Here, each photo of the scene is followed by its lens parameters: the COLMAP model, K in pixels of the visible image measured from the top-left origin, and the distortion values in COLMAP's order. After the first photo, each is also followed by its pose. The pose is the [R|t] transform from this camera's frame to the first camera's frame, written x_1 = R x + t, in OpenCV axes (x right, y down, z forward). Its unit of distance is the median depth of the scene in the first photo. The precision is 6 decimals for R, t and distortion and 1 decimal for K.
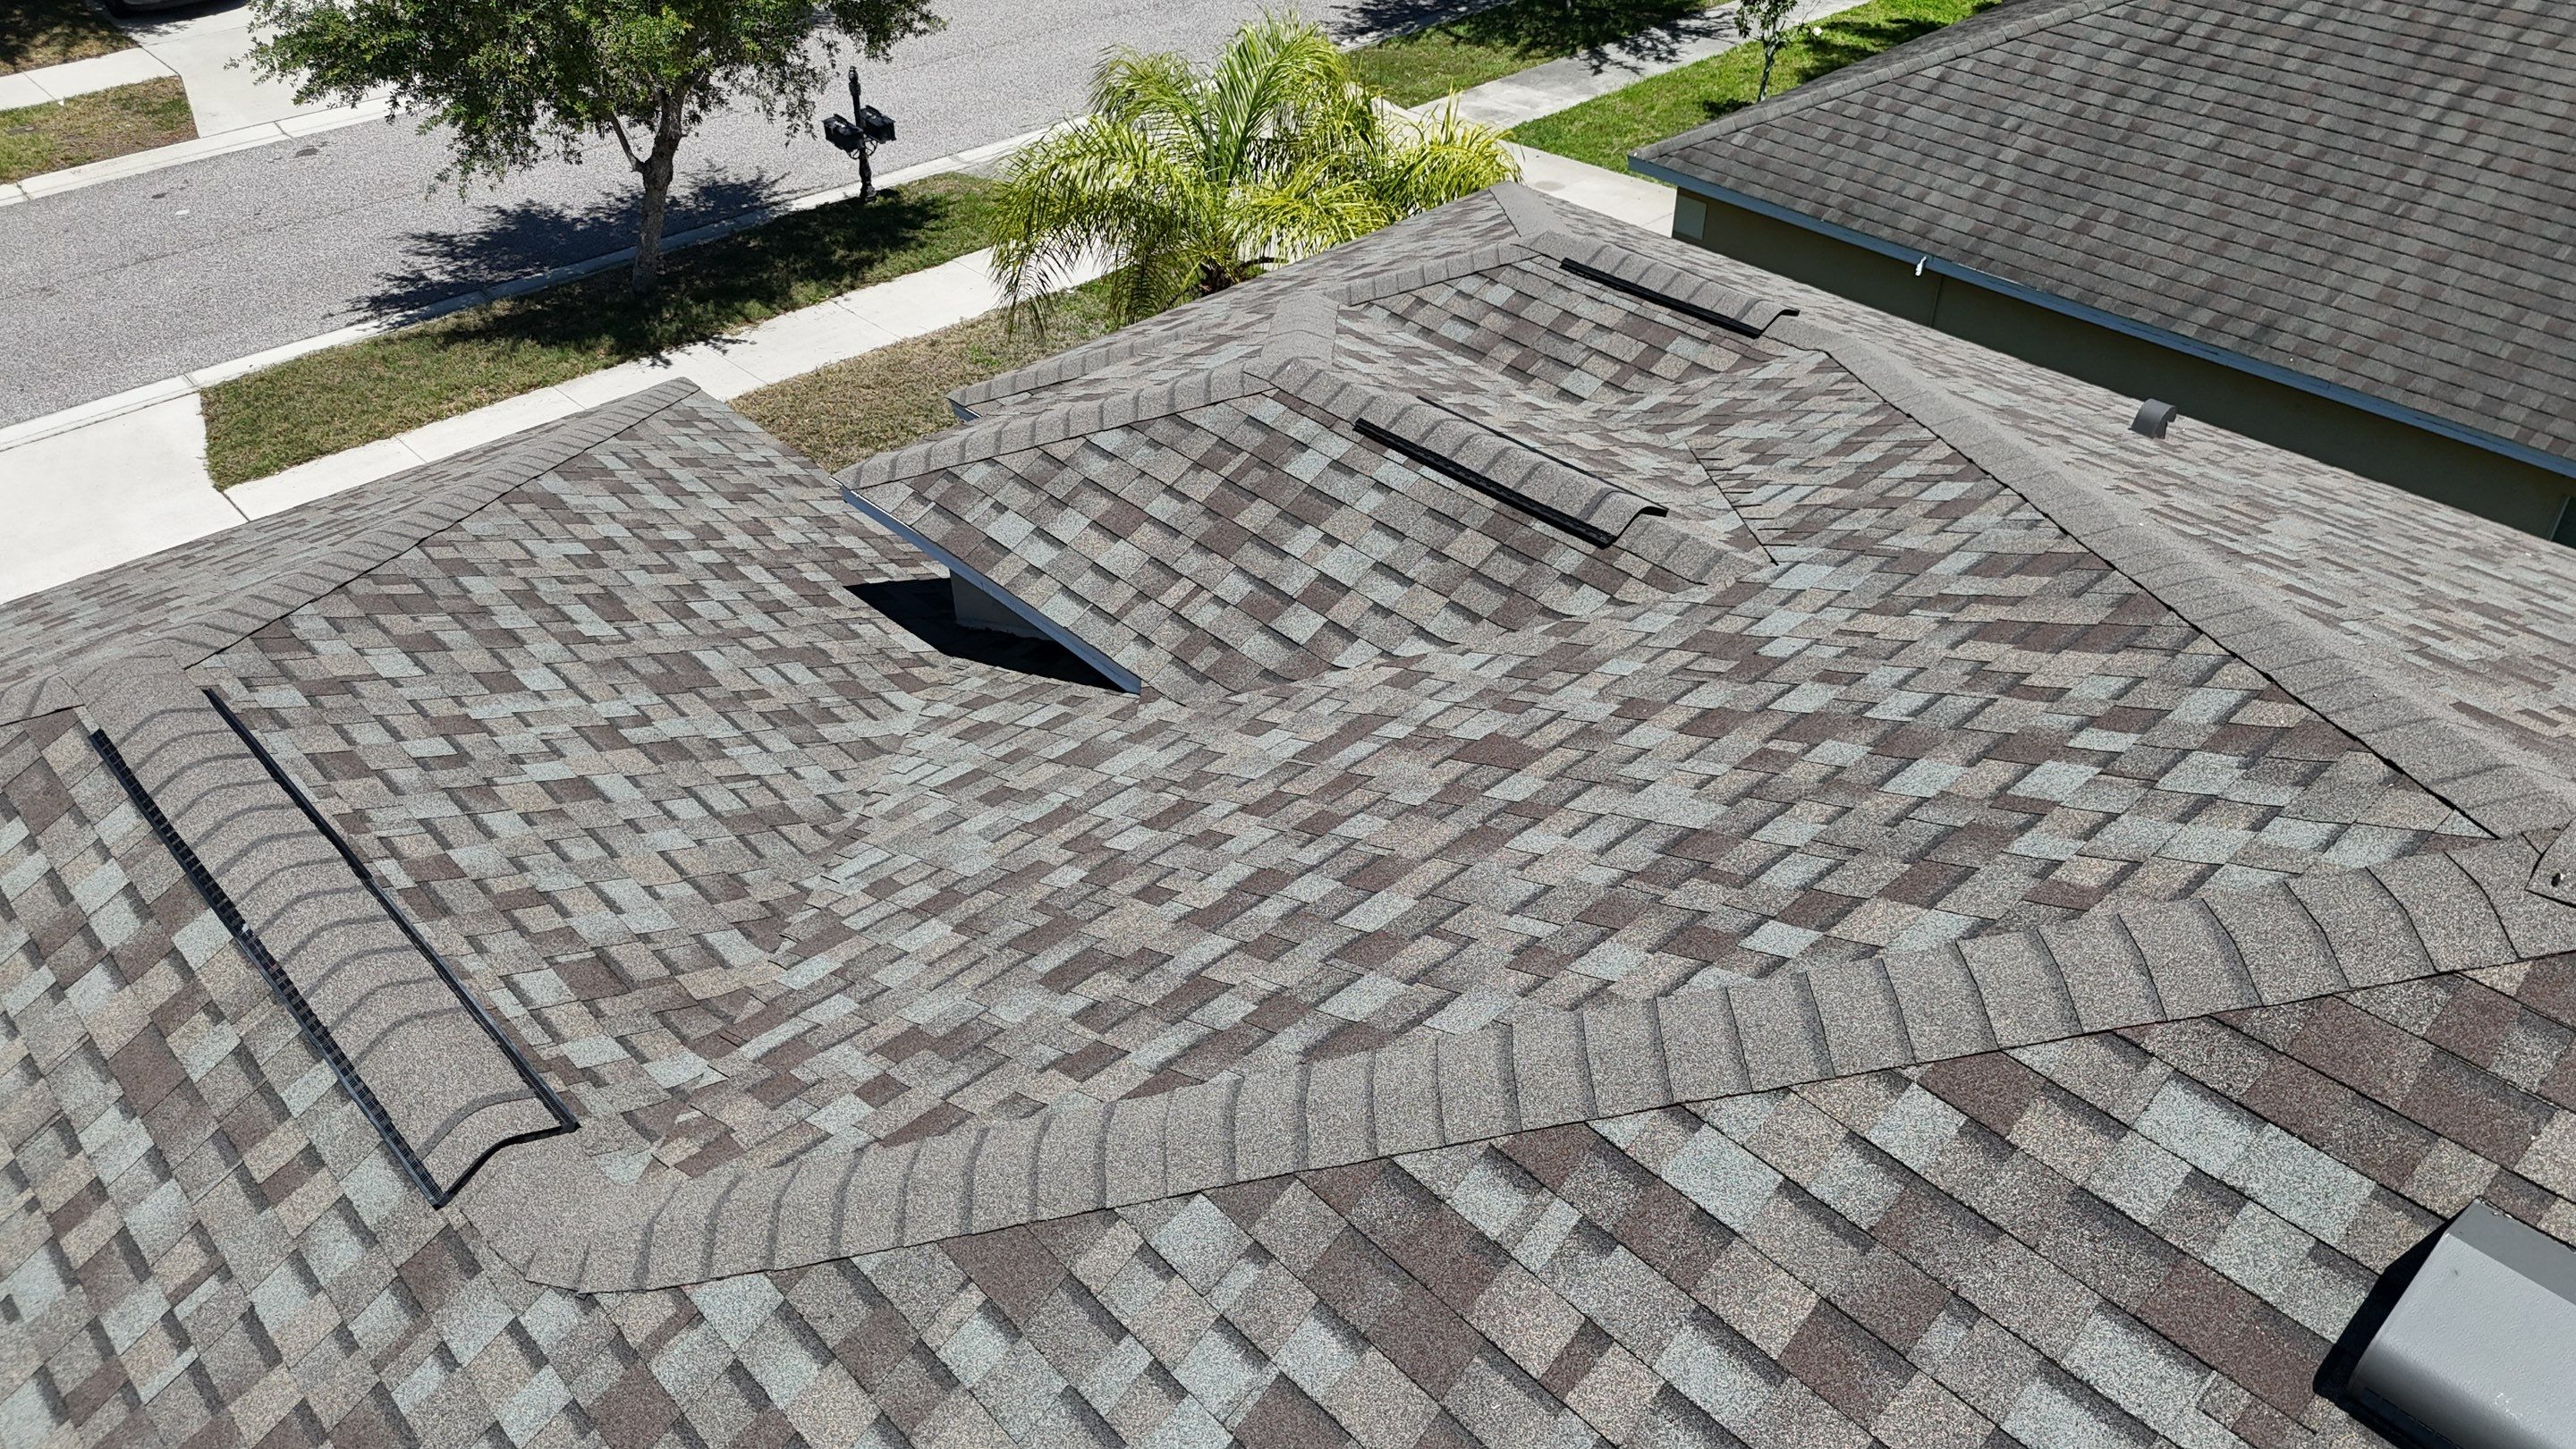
lens RADIAL K [[1891.9, 0, 1282.7], [0, 1891.9, 720.5], [0, 0, 1]] dist [0.087479, -0.093199]
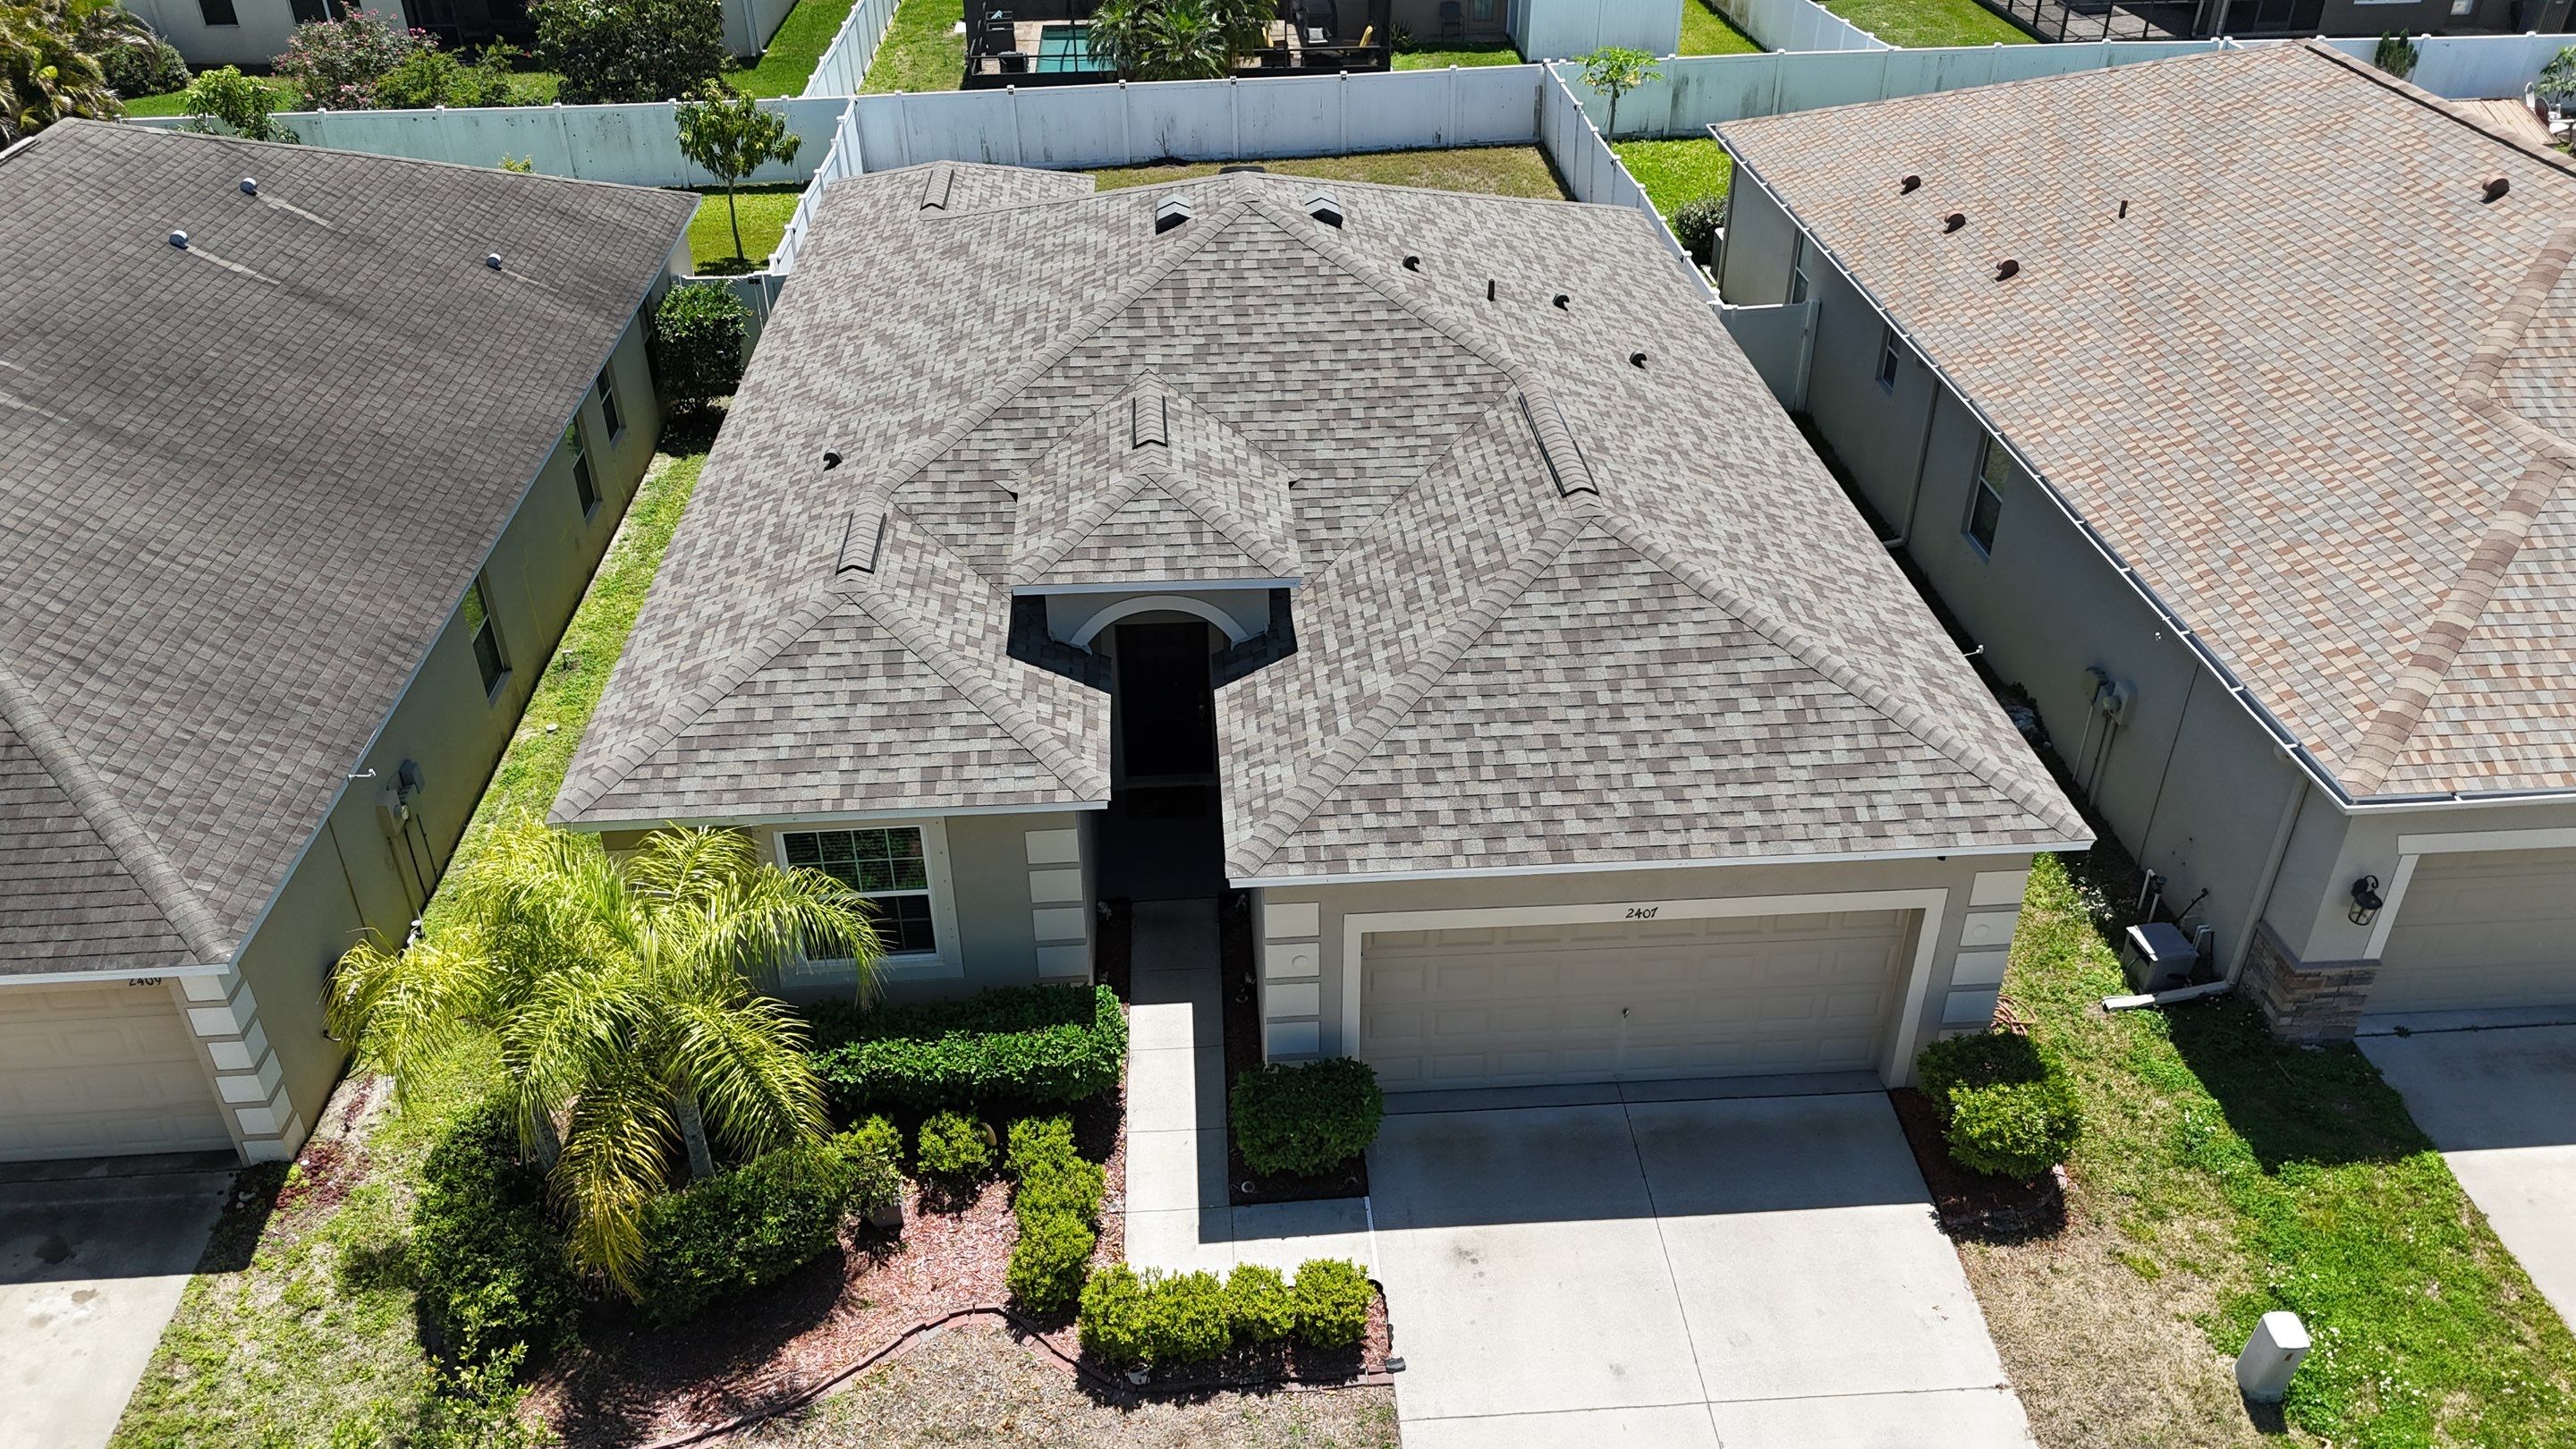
lens RADIAL K [[1891.9, 0, 1282.7], [0, 1891.9, 720.5], [0, 0, 1]] dist [0.087479, -0.093199]
pose [[-0.778363, -0.332295, 0.532665, -1.512808], [0.383857, 0.419489, 0.822608, -1.965845], [-0.496795, 0.844754, -0.198960, 1.661977]]
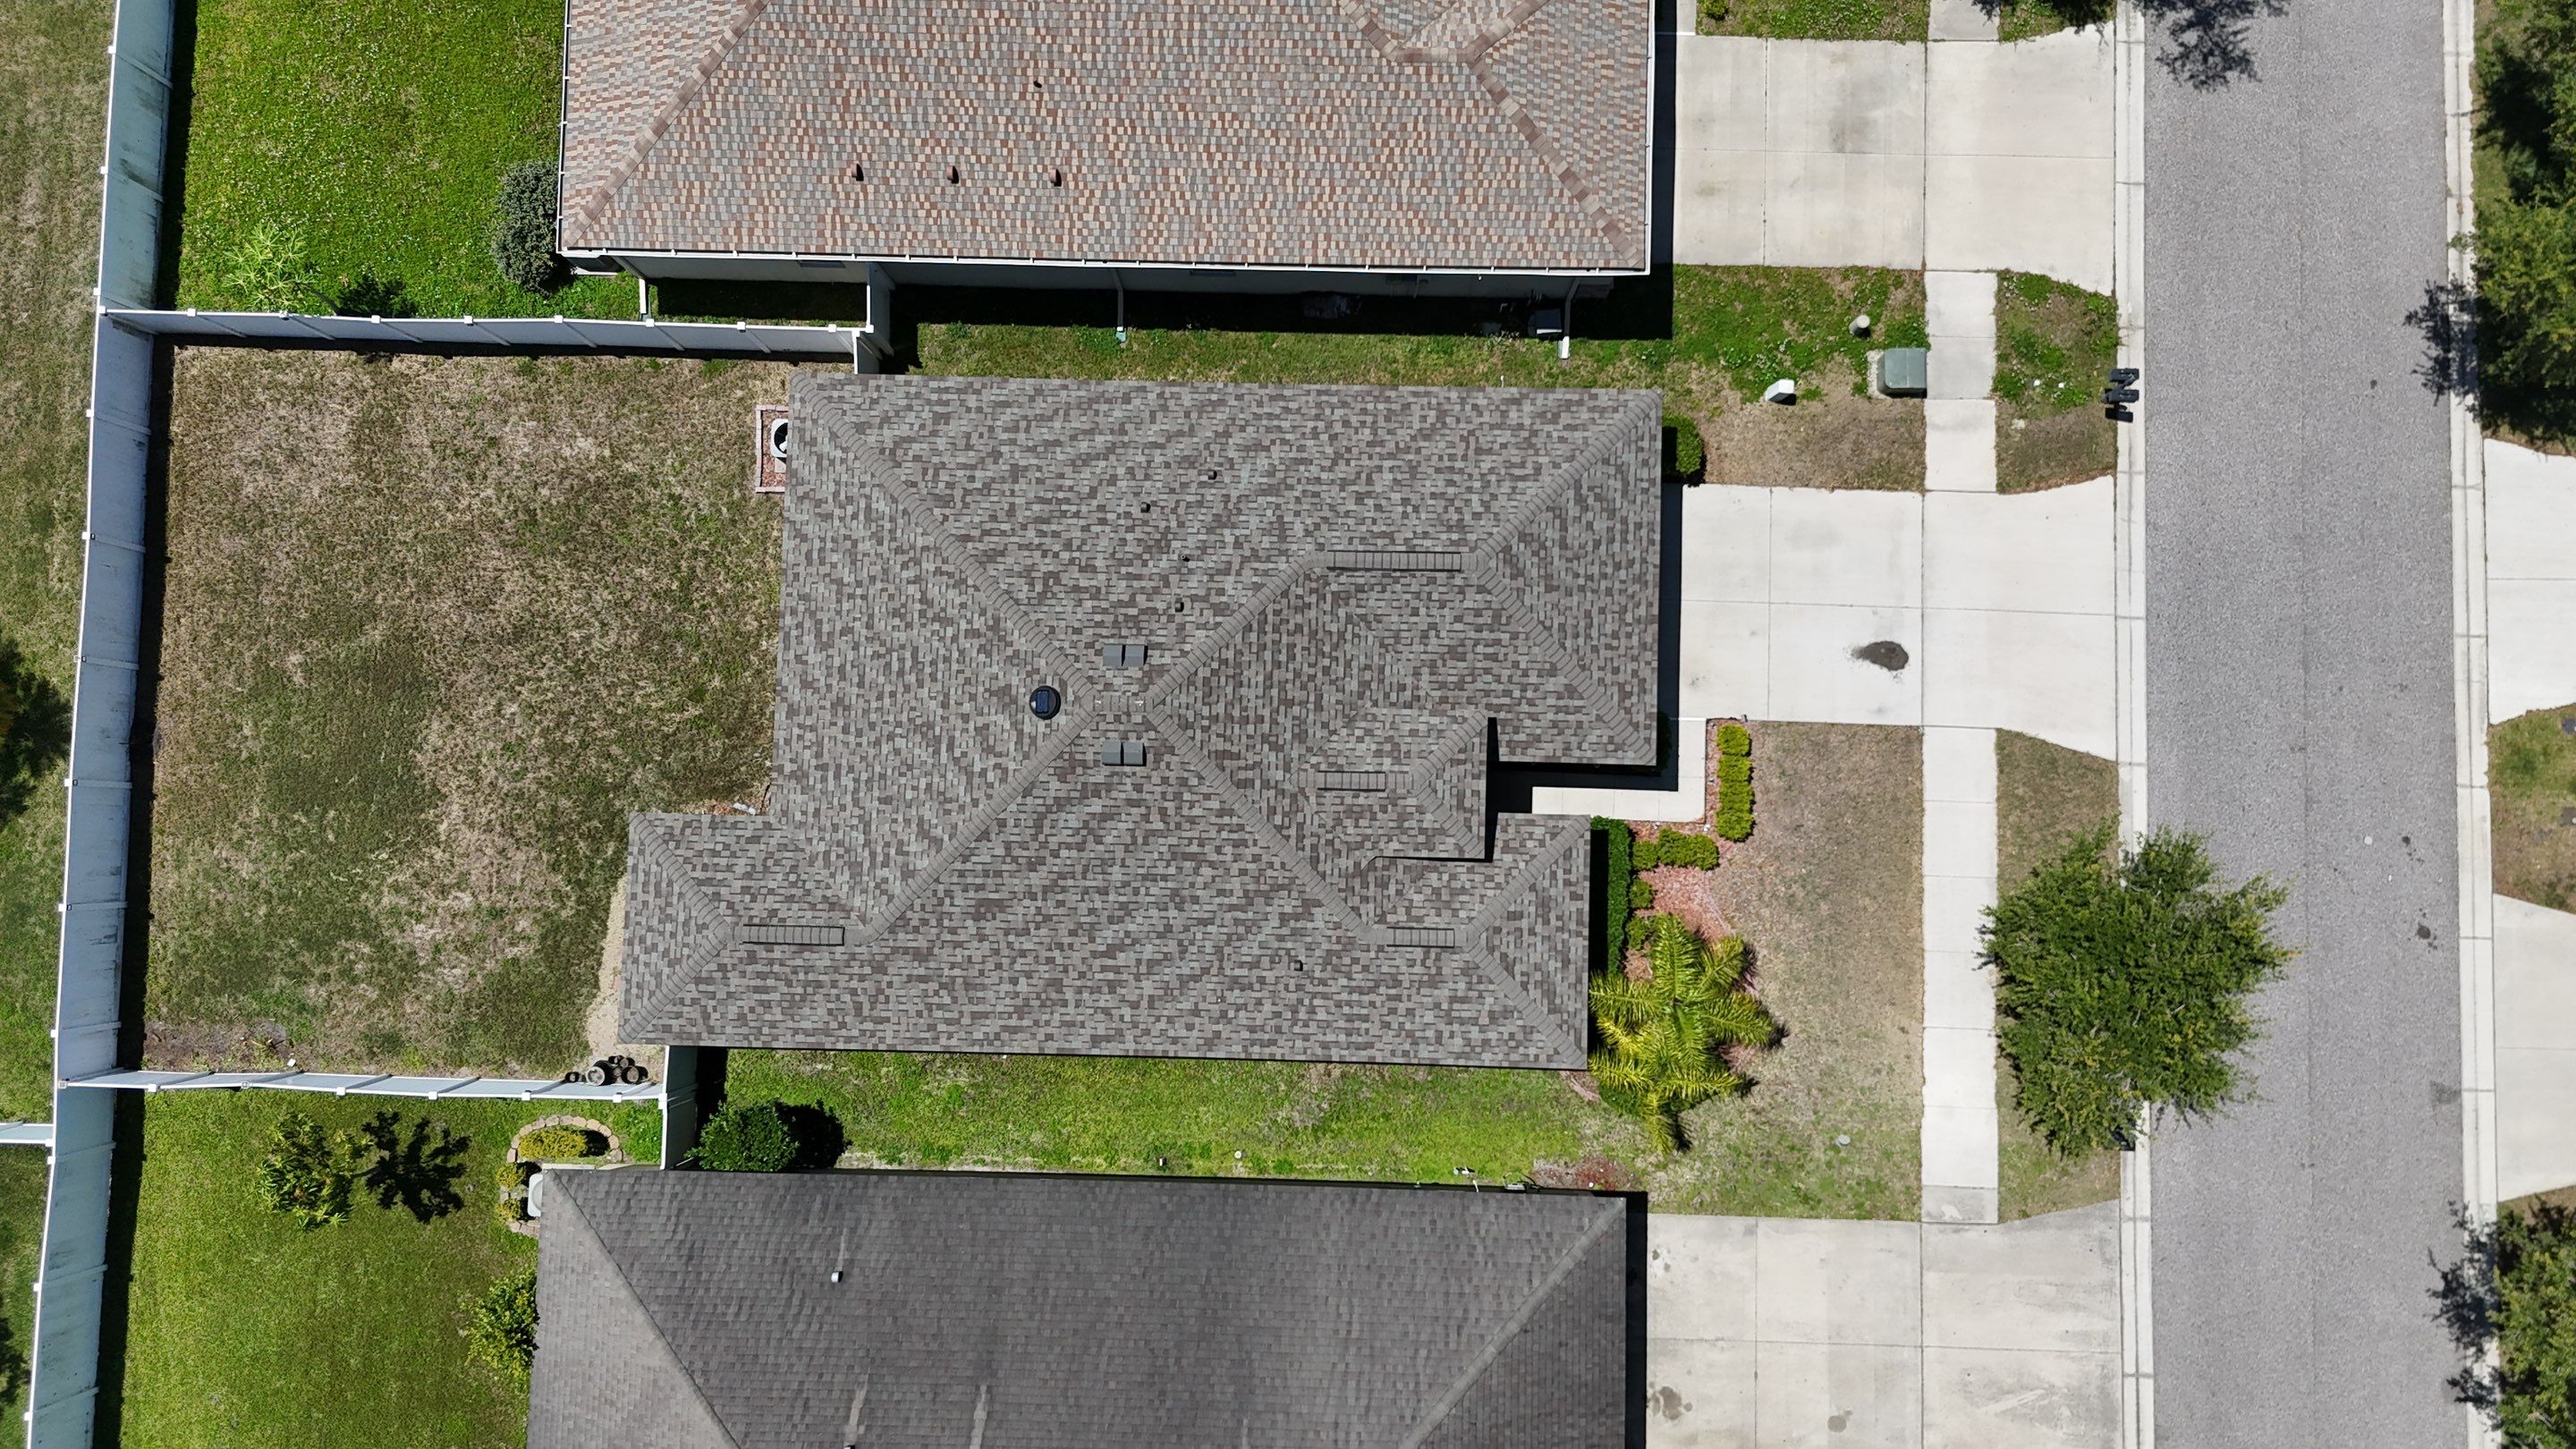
lens RADIAL K [[1896.7, 0, 1281.9], [0, 1896.7, 718.3], [0, 0, 1]] dist [0.075838, -0.079883]
pose [[-0.697308, 0.716175, -0.029244, 0.246508], [-0.404140, -0.359143, 0.841241, -3.792925], [0.591973, 0.598423, 0.539868, -1.712049]]
